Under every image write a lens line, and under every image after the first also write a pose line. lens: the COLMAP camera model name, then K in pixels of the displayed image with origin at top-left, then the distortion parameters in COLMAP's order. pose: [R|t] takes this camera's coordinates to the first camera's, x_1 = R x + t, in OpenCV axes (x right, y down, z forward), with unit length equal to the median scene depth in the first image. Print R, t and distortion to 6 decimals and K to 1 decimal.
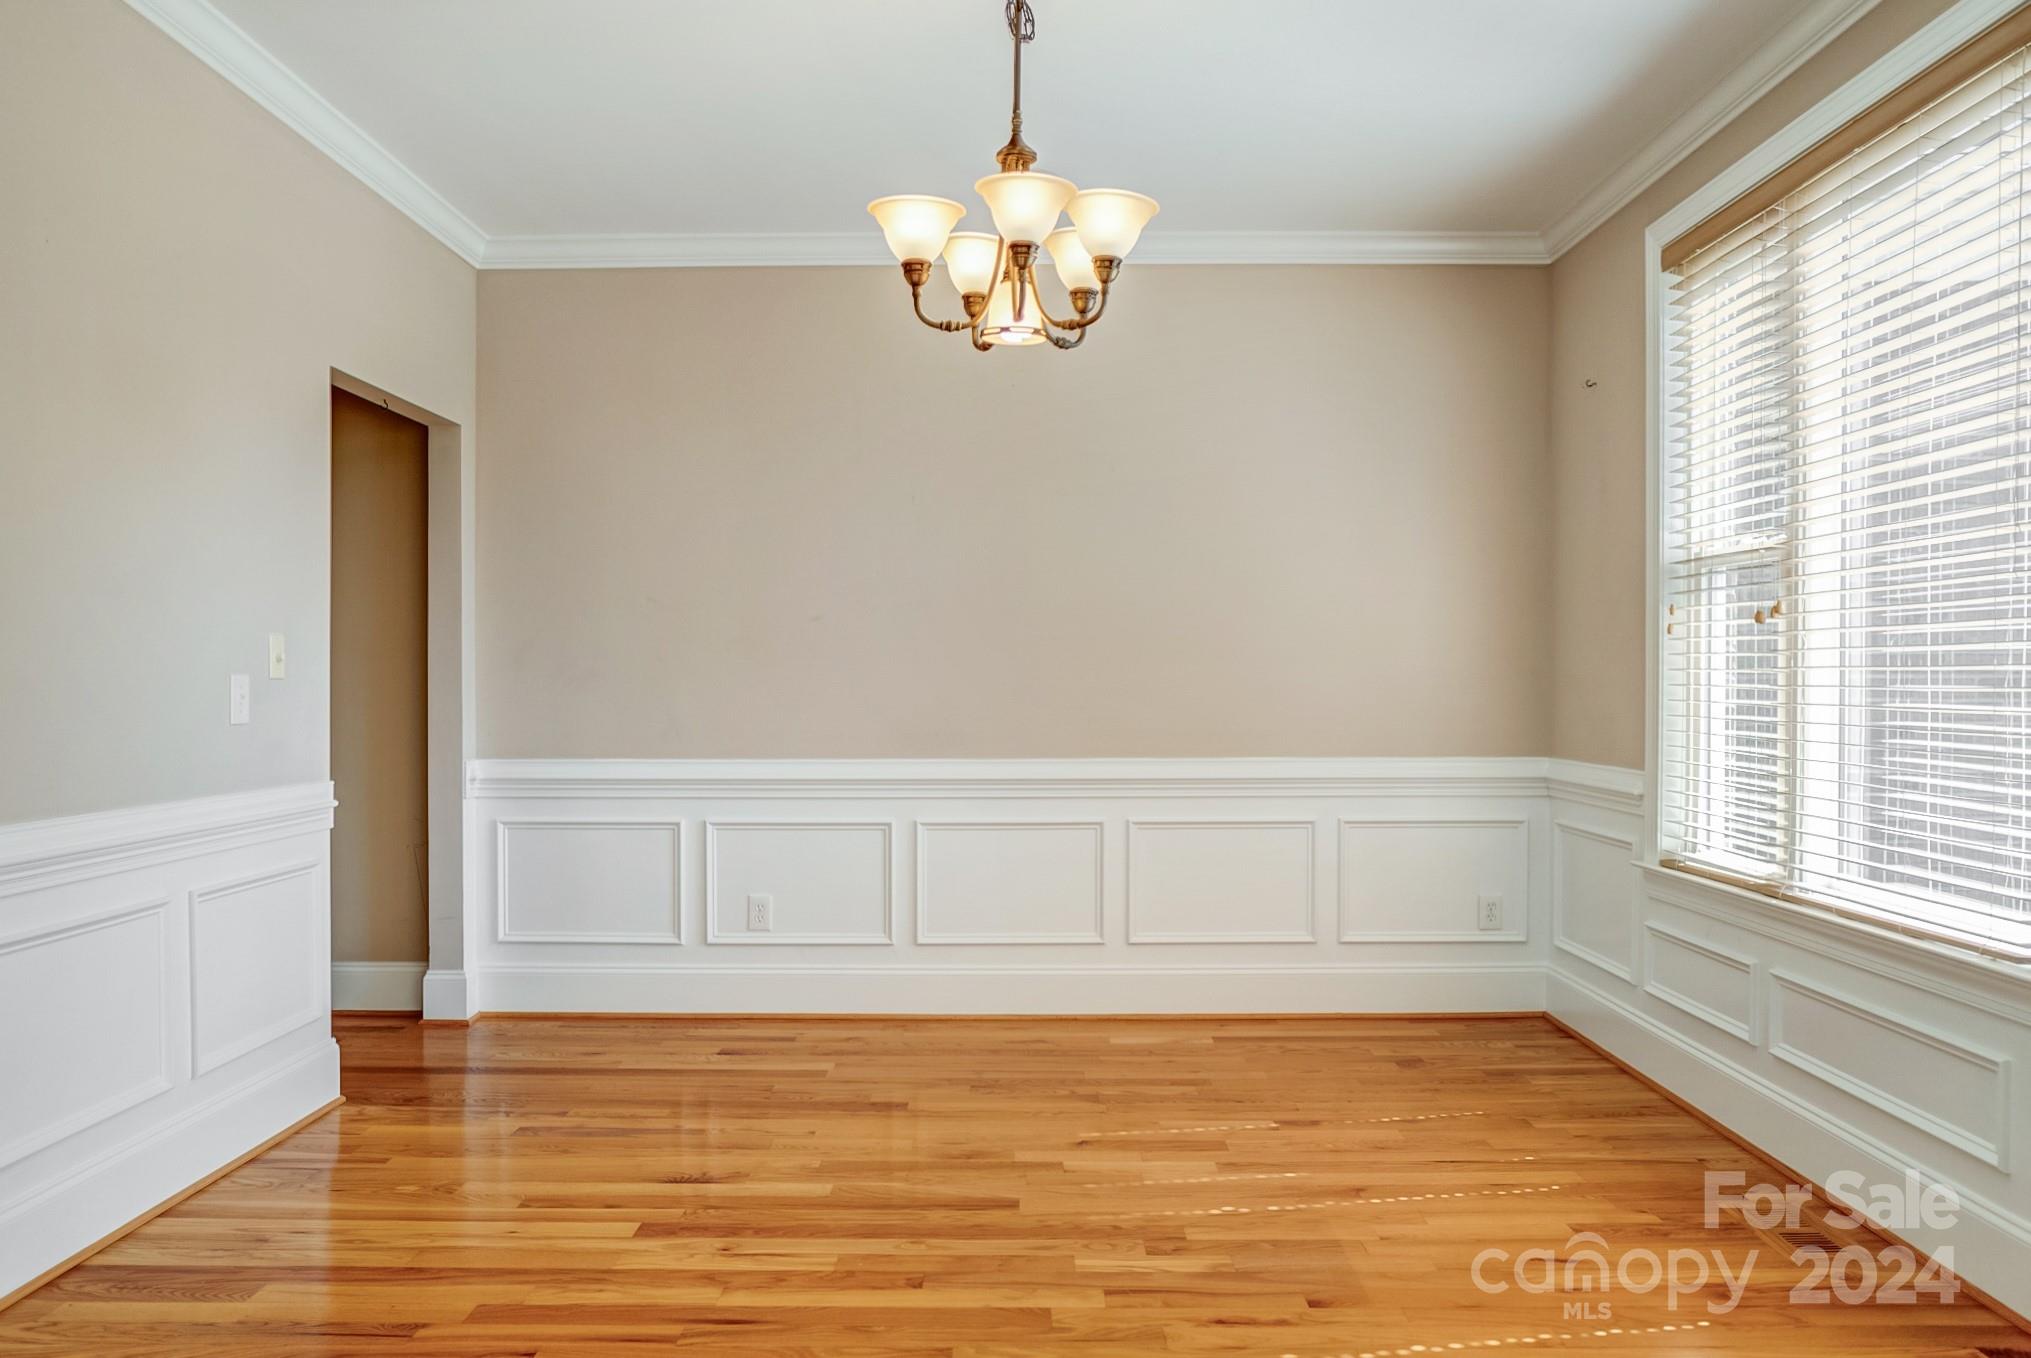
lens RADIAL K [[1437.7, 0, 1010.5], [0, 1437.7, 691.9], [0, 0, 1]] dist [-0.068414, 0.079626]
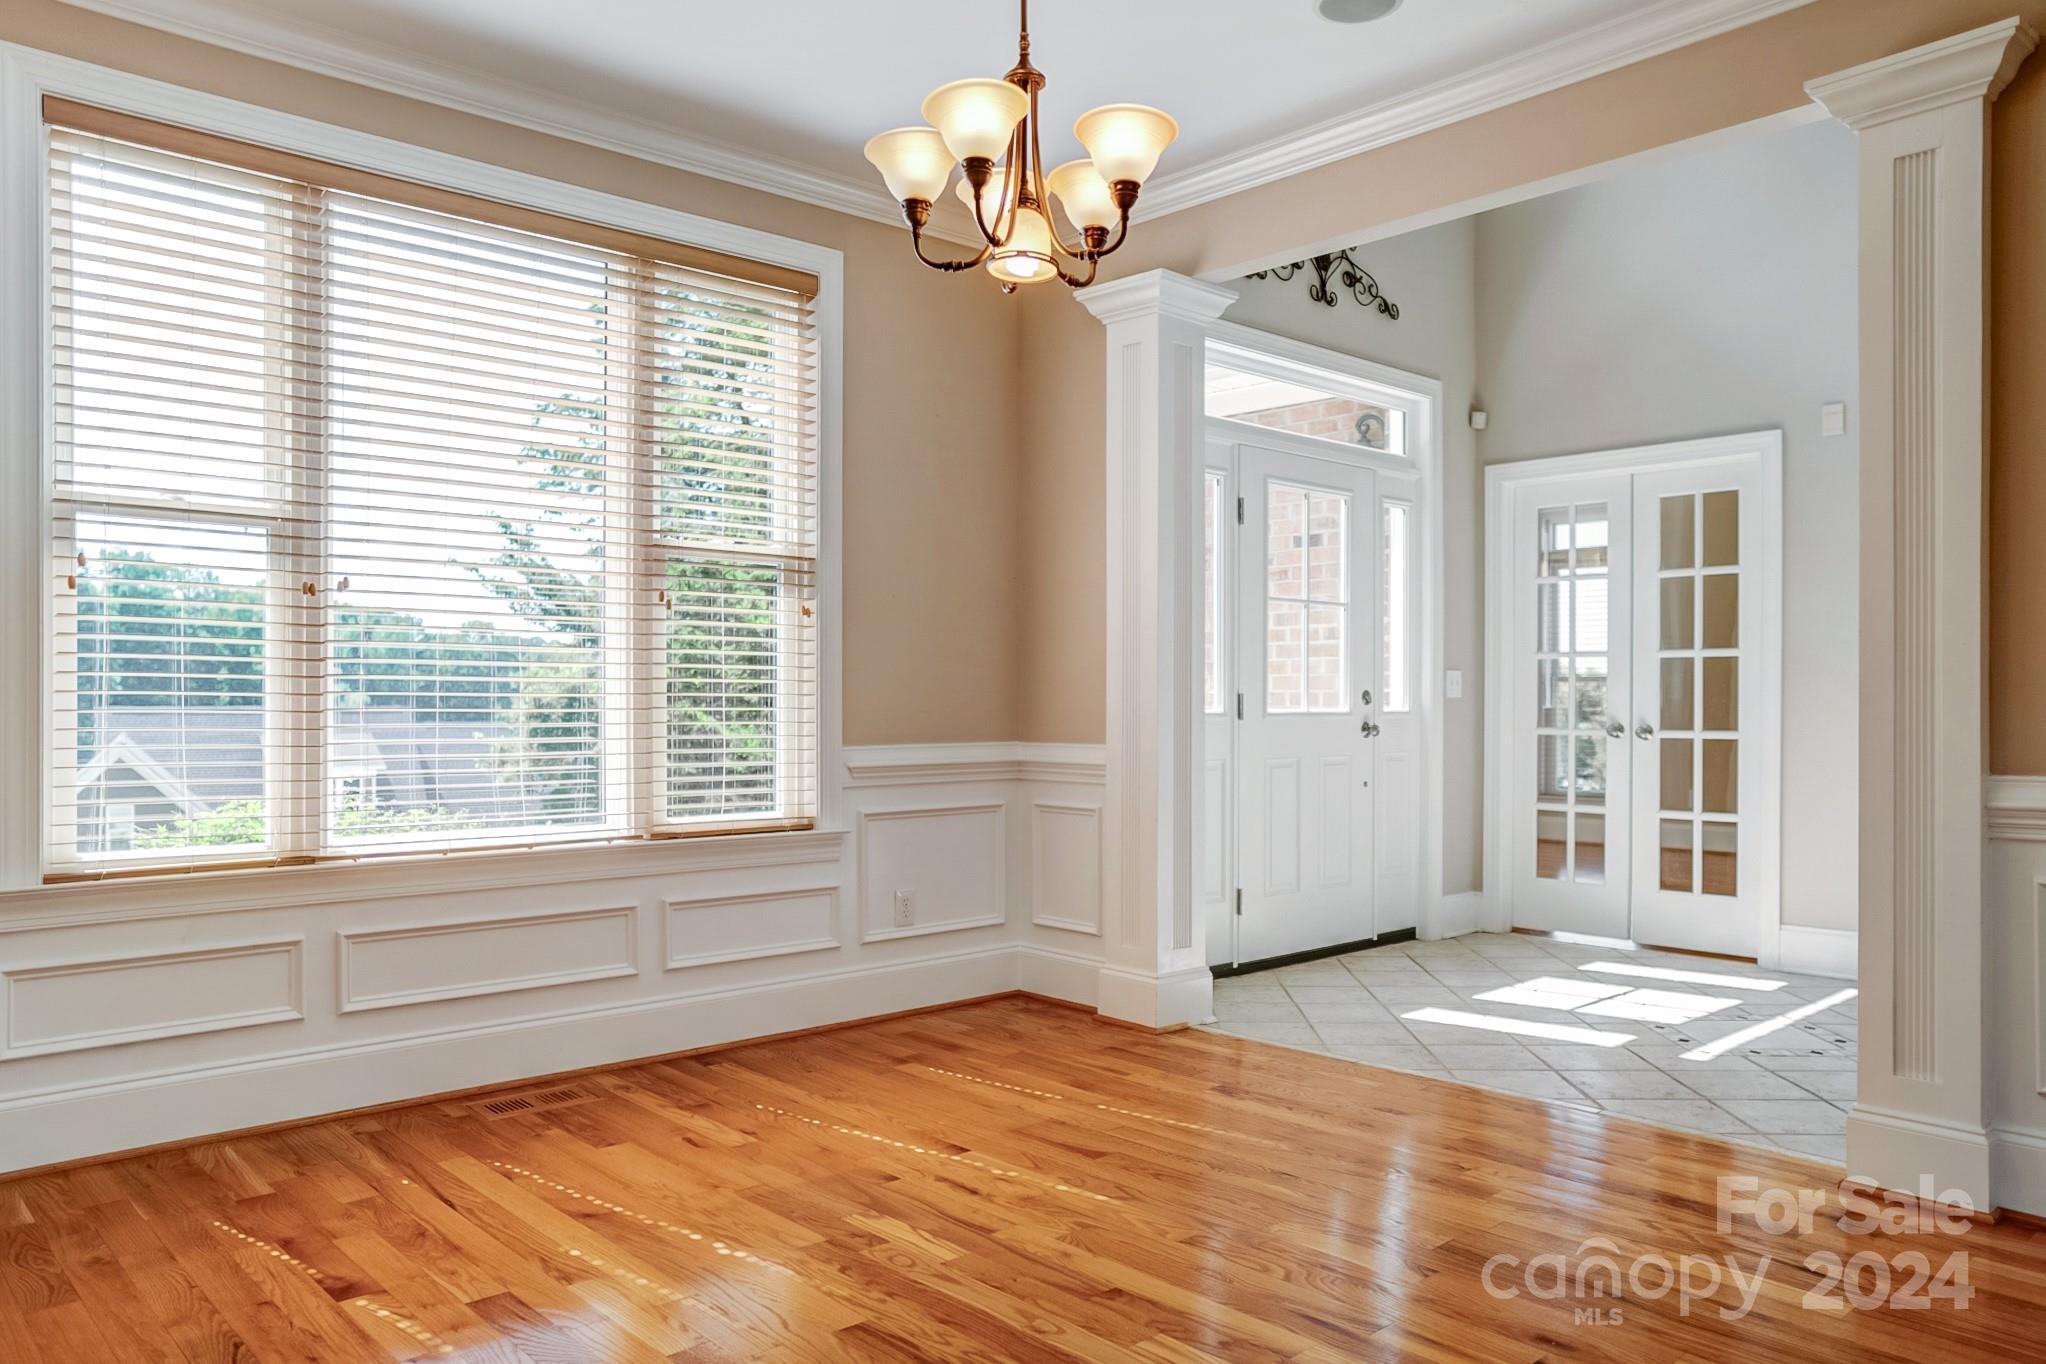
lens RADIAL K [[1448.3, 0, 1018.0], [0, 1448.3, 694.9], [0, 0, 1]] dist [-0.068414, 0.079626]
pose [[-0.677505, 0.004544, 0.735504, -0.510230], [0.014157, 0.999876, 0.006863, 0.021615], [-0.735382, 0.015062, -0.677486, 1.214912]]
